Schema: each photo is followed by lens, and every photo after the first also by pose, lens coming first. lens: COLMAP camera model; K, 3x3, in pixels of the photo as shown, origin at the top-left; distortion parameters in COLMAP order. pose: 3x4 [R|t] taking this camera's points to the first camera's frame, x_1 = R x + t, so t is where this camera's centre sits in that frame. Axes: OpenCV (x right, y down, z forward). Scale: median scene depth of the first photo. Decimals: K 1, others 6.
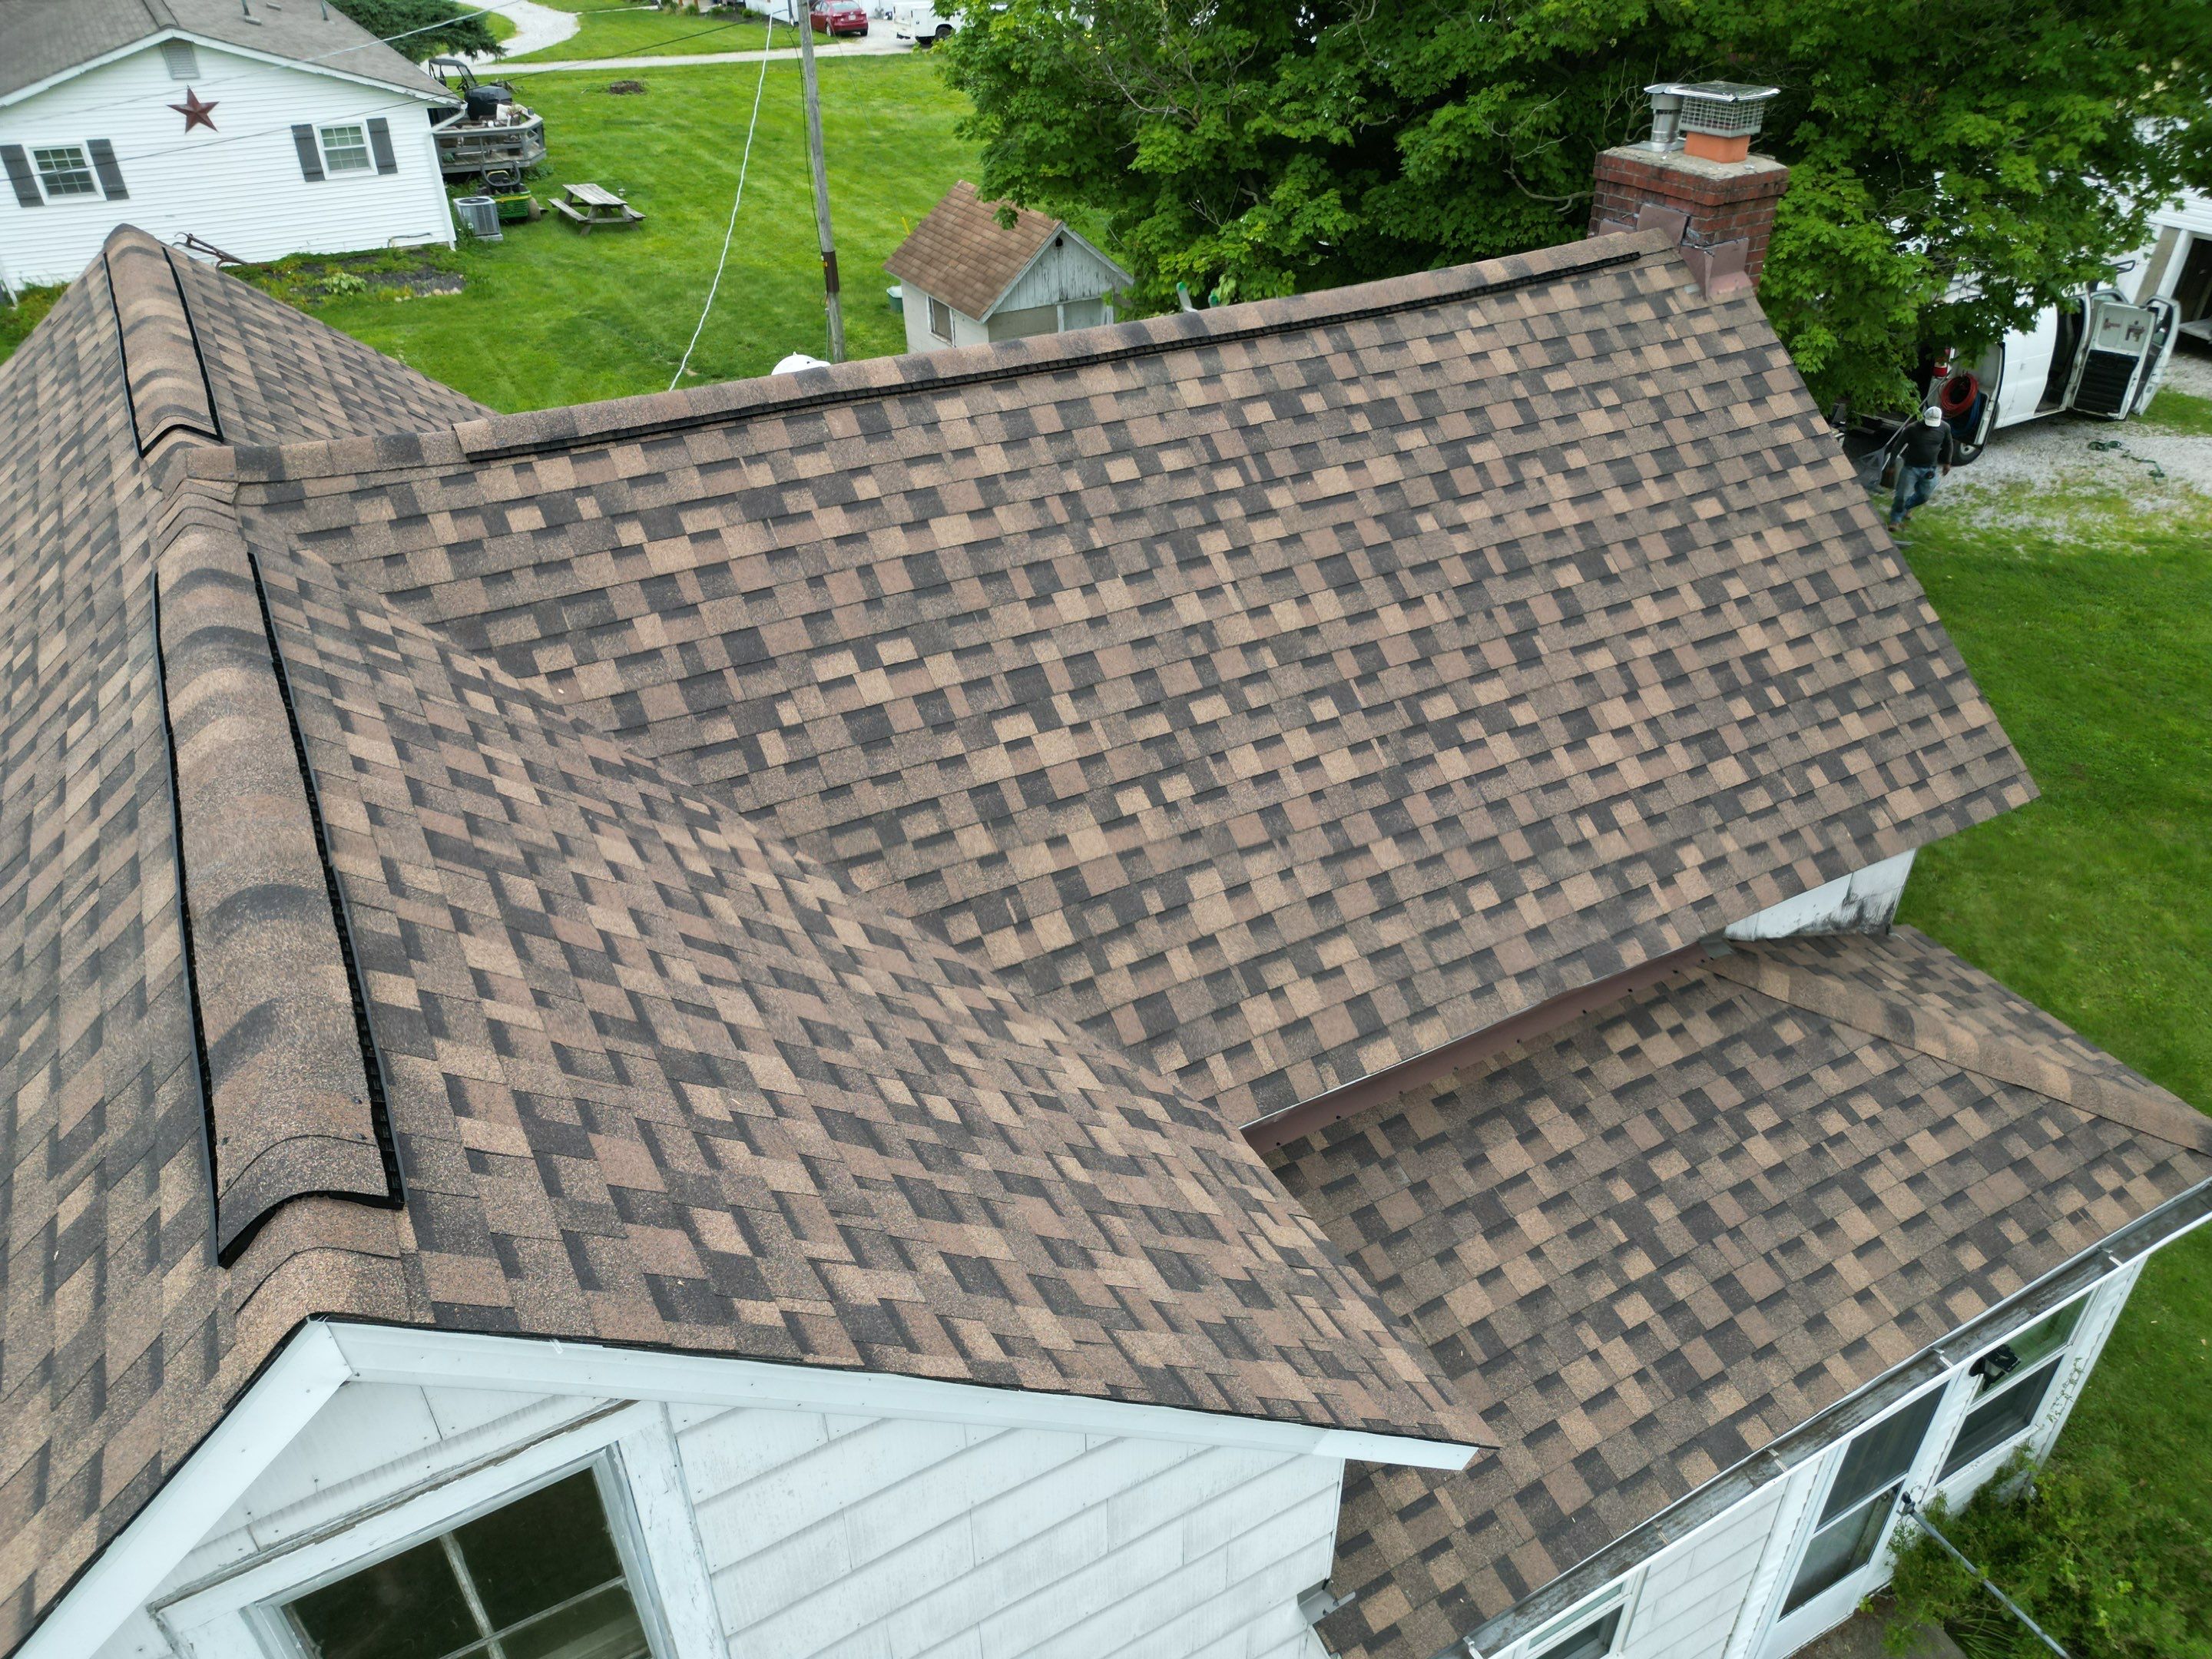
lens RADIAL K [[1538.8, 0, 1107.6], [0, 1538.8, 824.9], [0, 0, 1]] dist [0.073307, -0.070533]
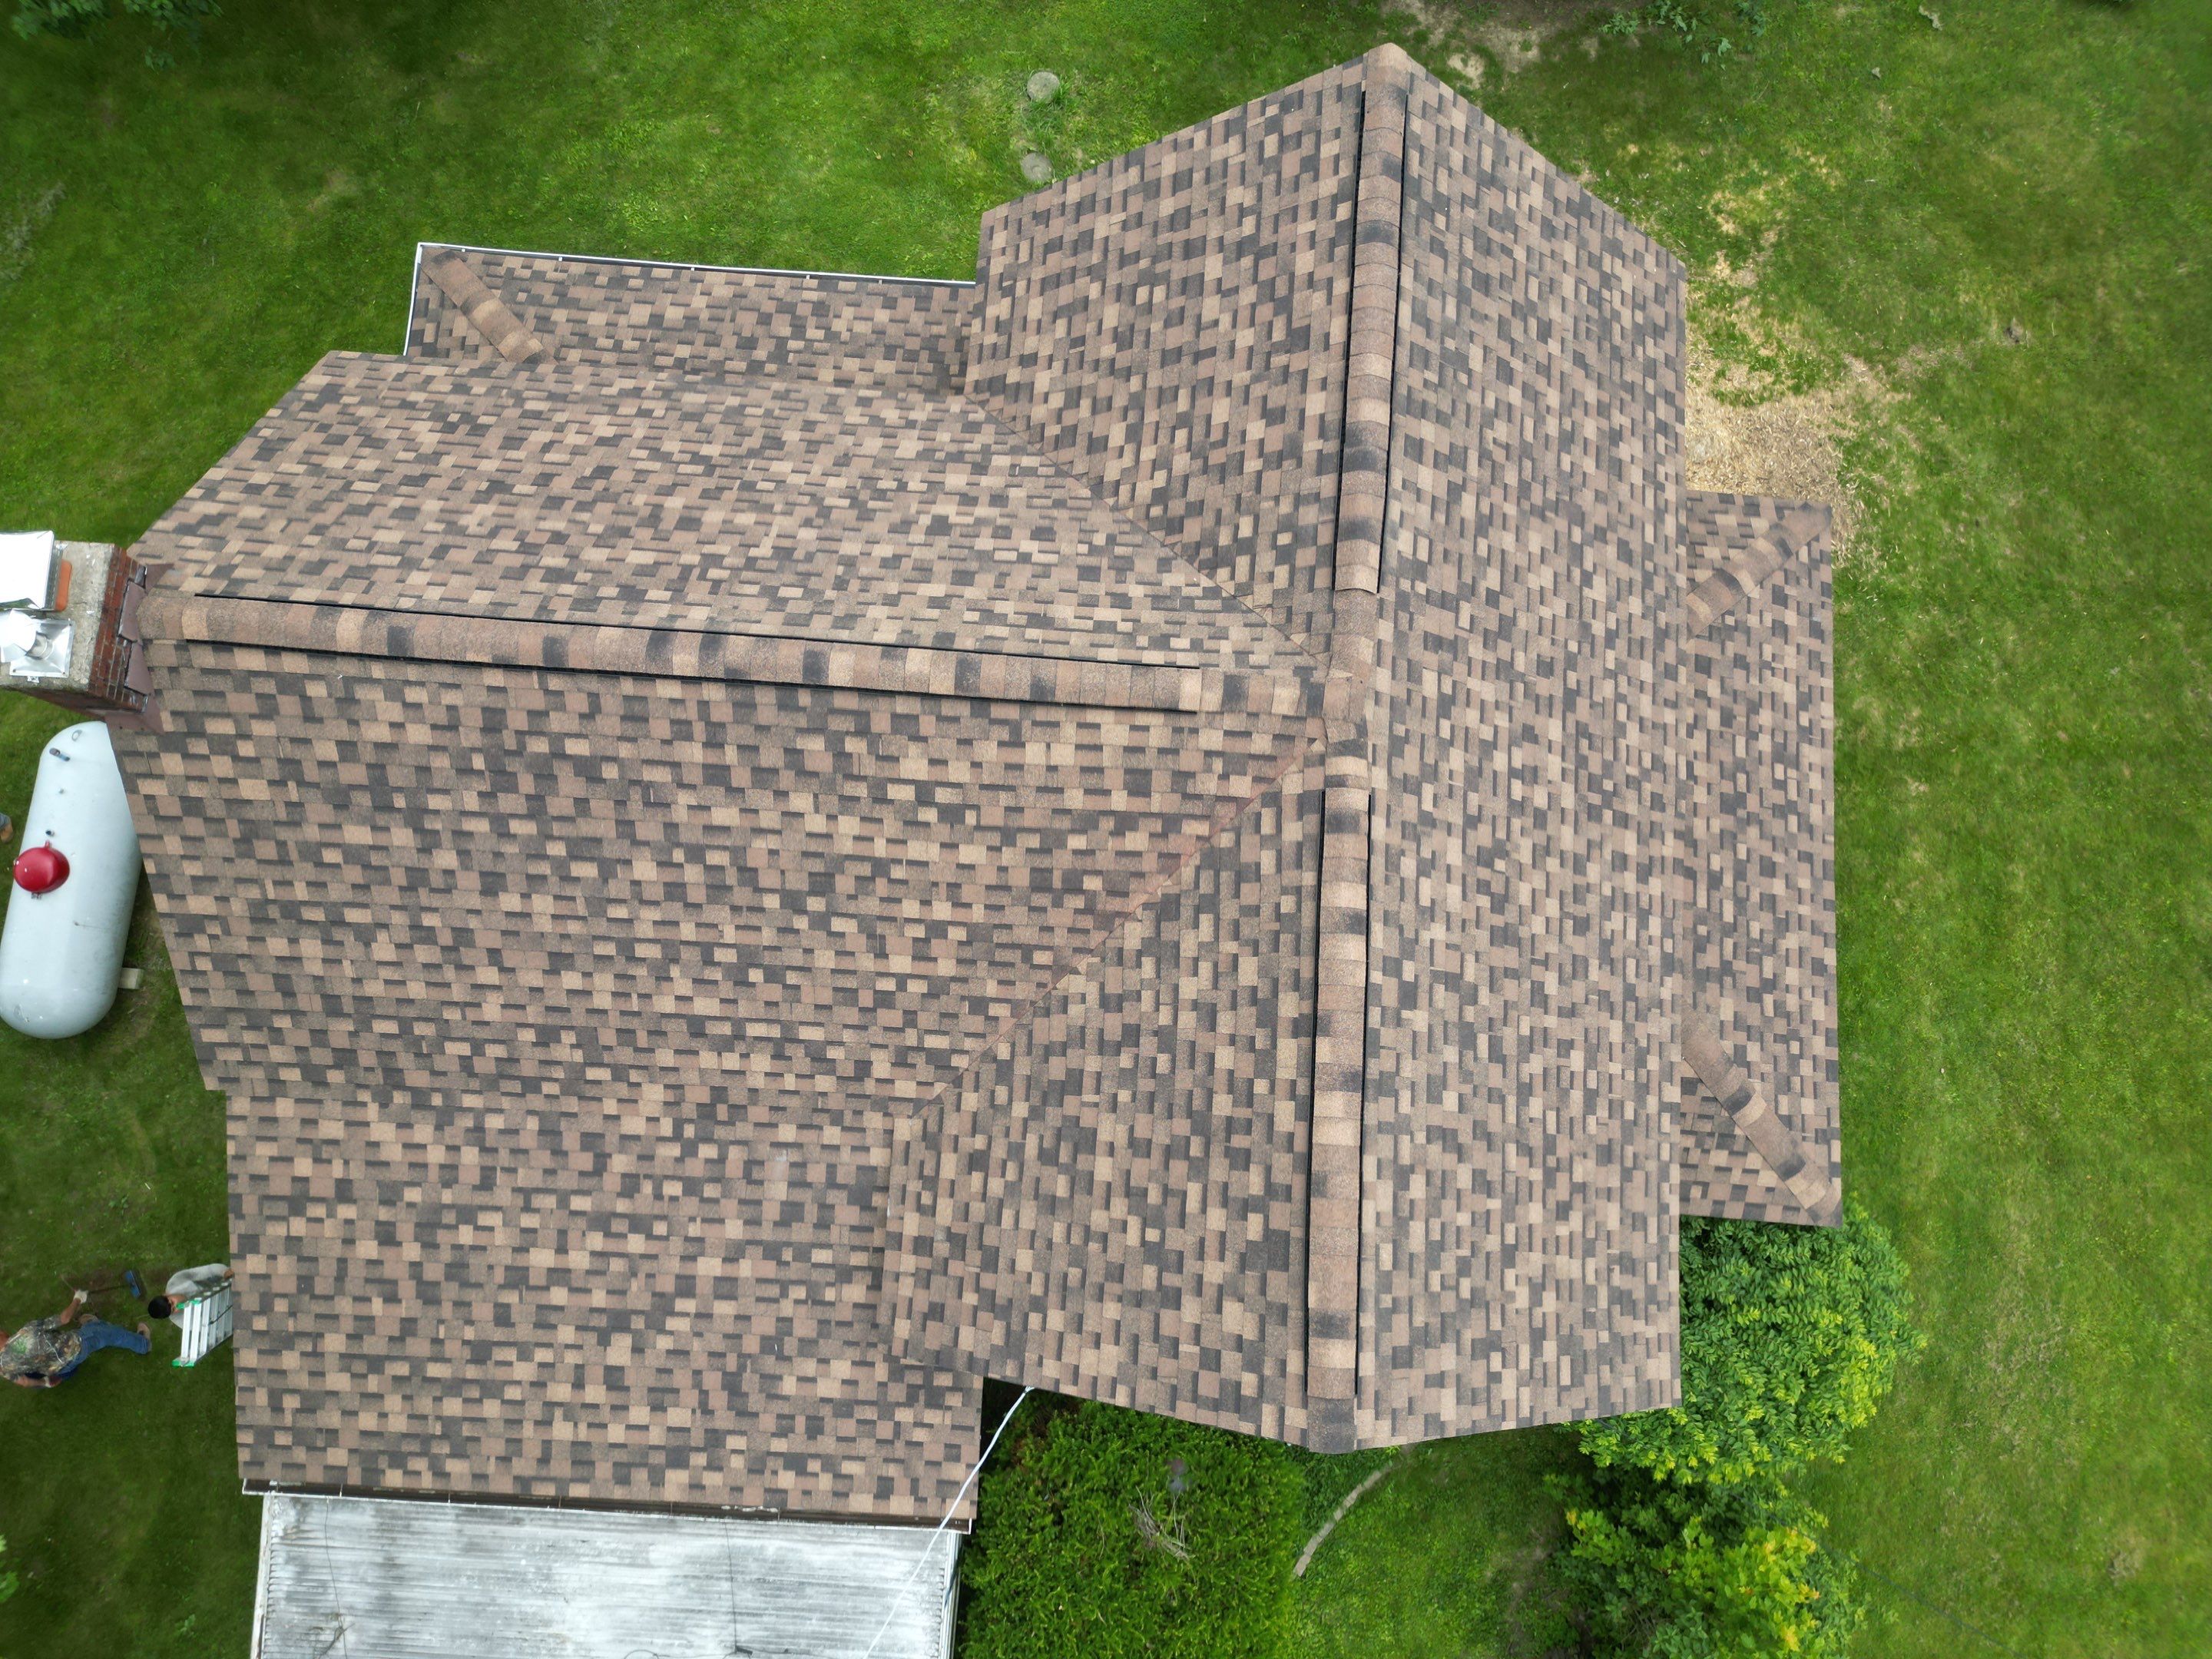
lens RADIAL K [[1538.8, 0, 1105.7], [0, 1538.8, 814.7], [0, 0, 1]] dist [0.073307, -0.070533]
pose [[-0.834041, -0.544103, 0.091258, -0.489463], [0.296562, -0.302672, 0.905782, -1.542554], [-0.465217, 0.782523, 0.413801, 0.442991]]
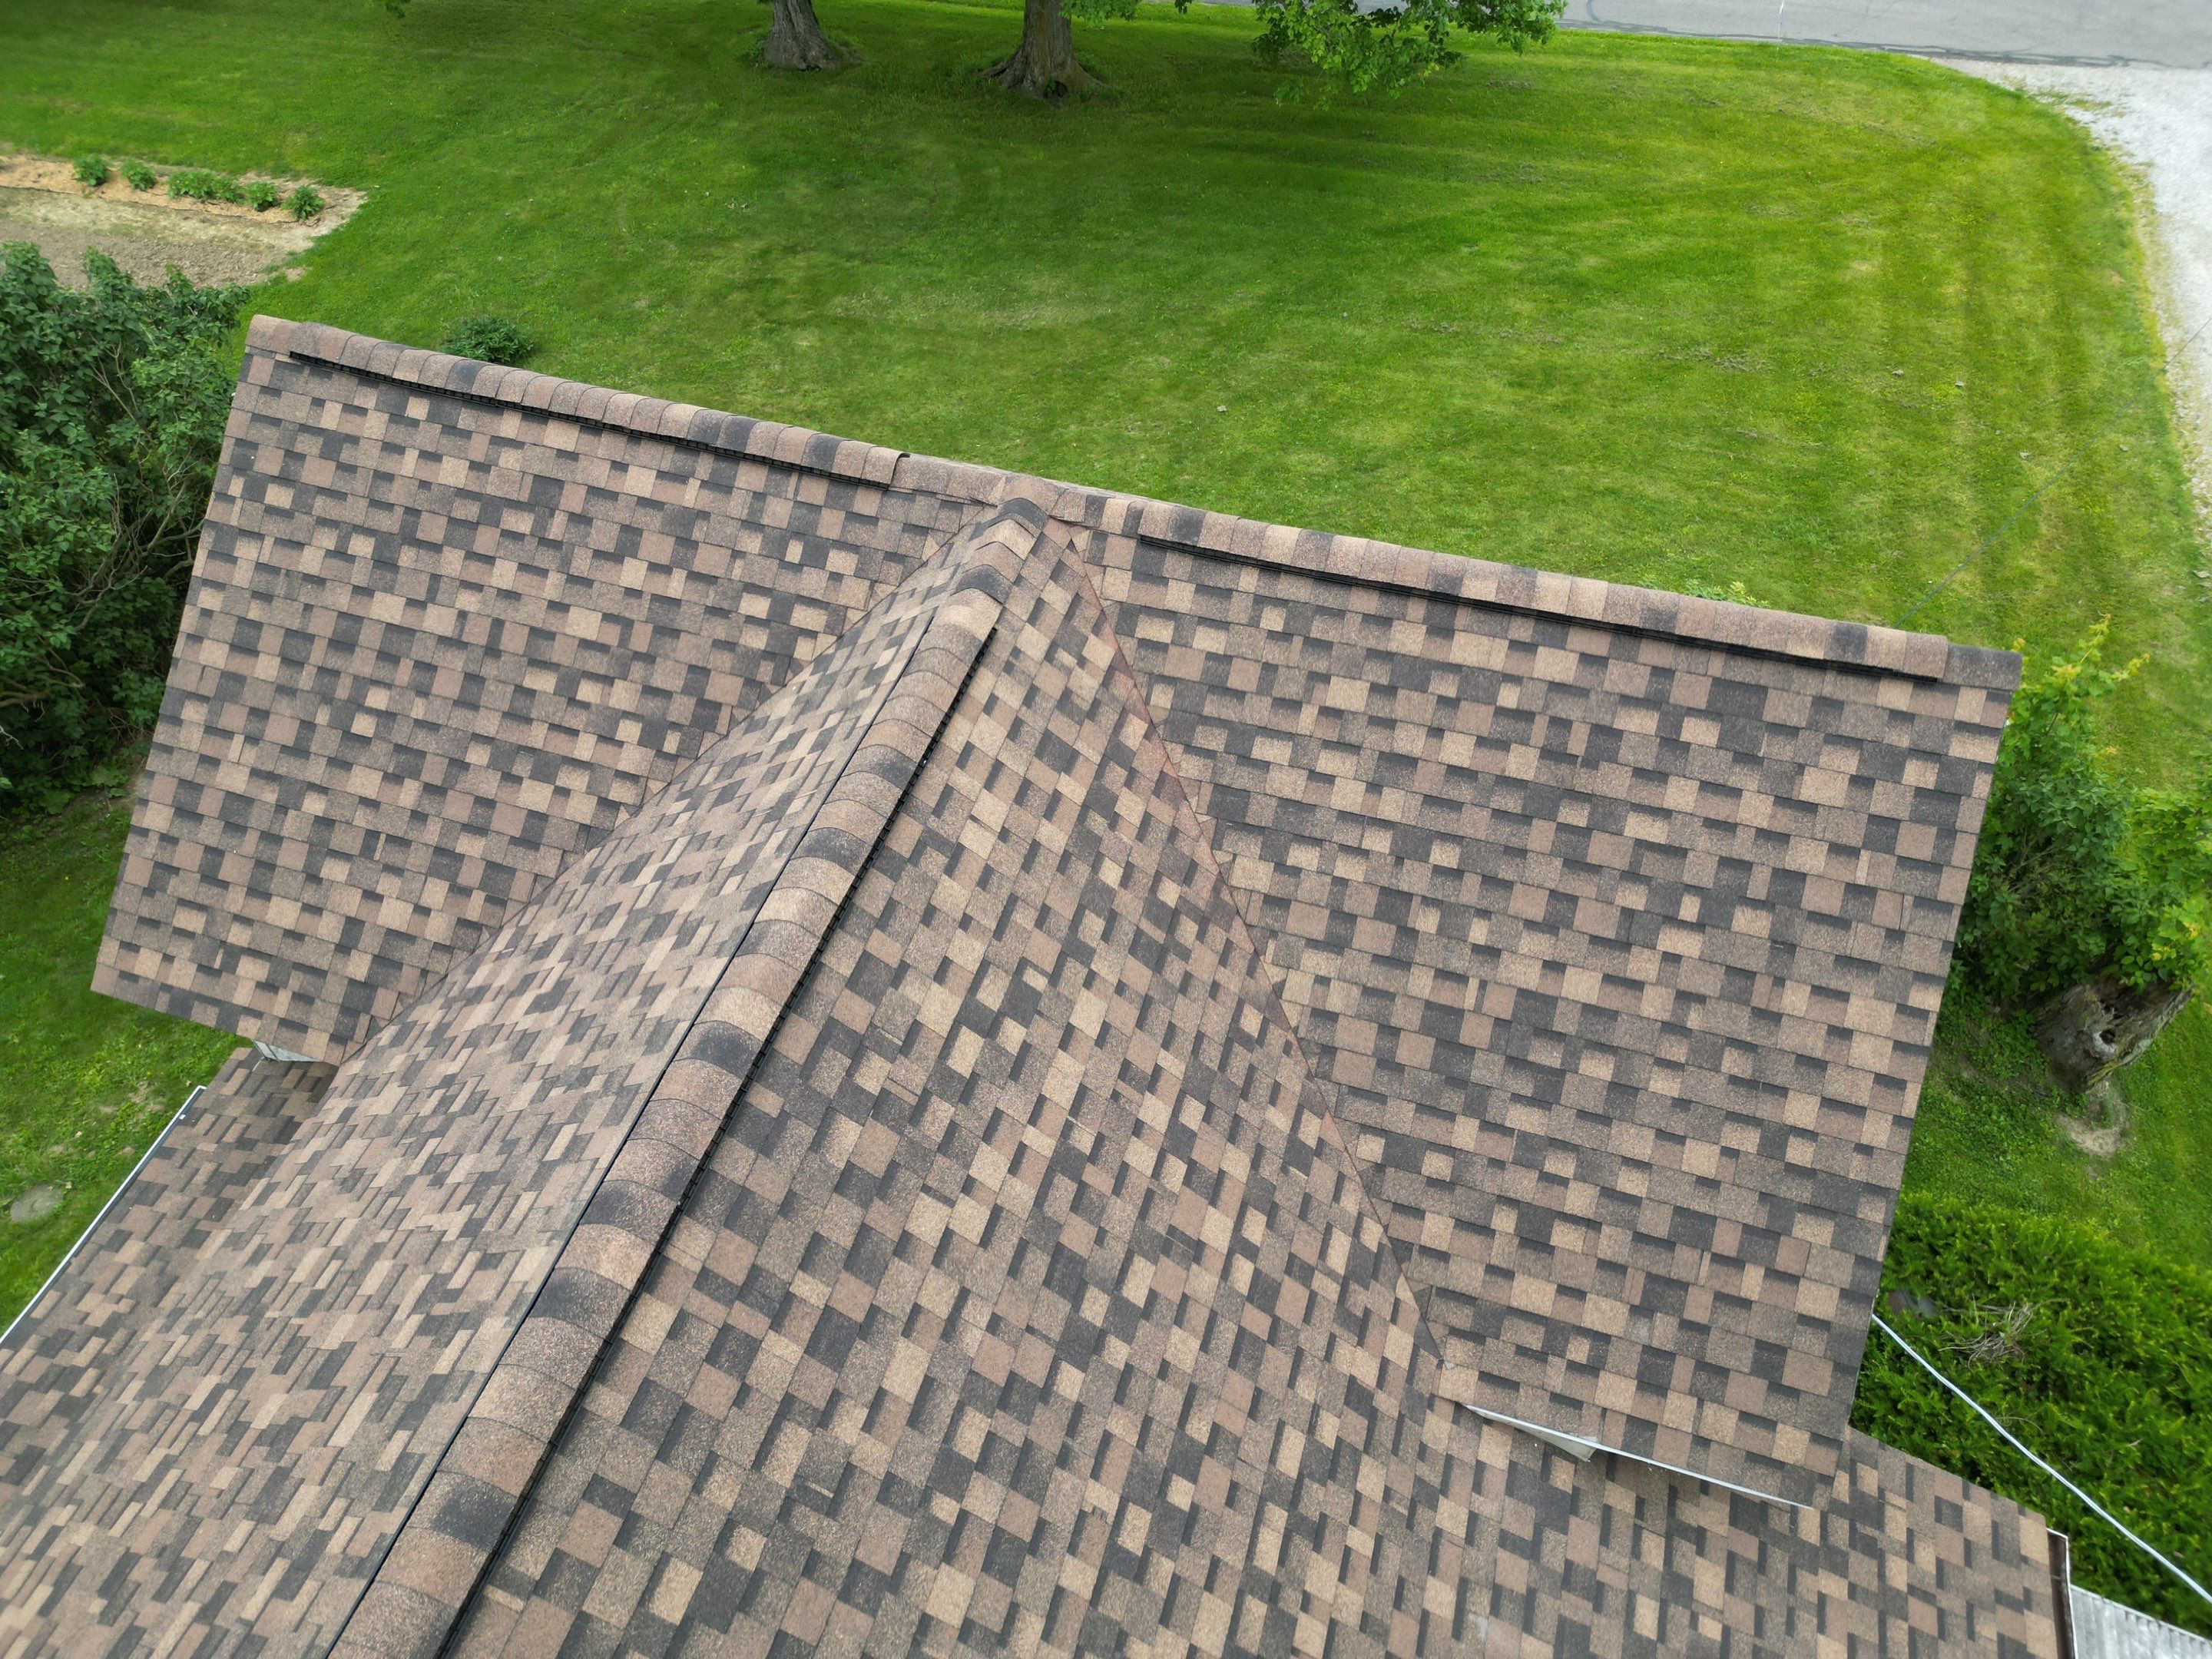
lens RADIAL K [[1538.8, 0, 1109.6], [0, 1538.8, 835.7], [0, 0, 1]] dist [0.073307, -0.070533]
pose [[-0.733605, 0.521060, -0.436257, 0.071969], [-0.367669, 0.235568, 0.899626, -1.125183], [0.571527, 0.820369, 0.018763, 1.043519]]
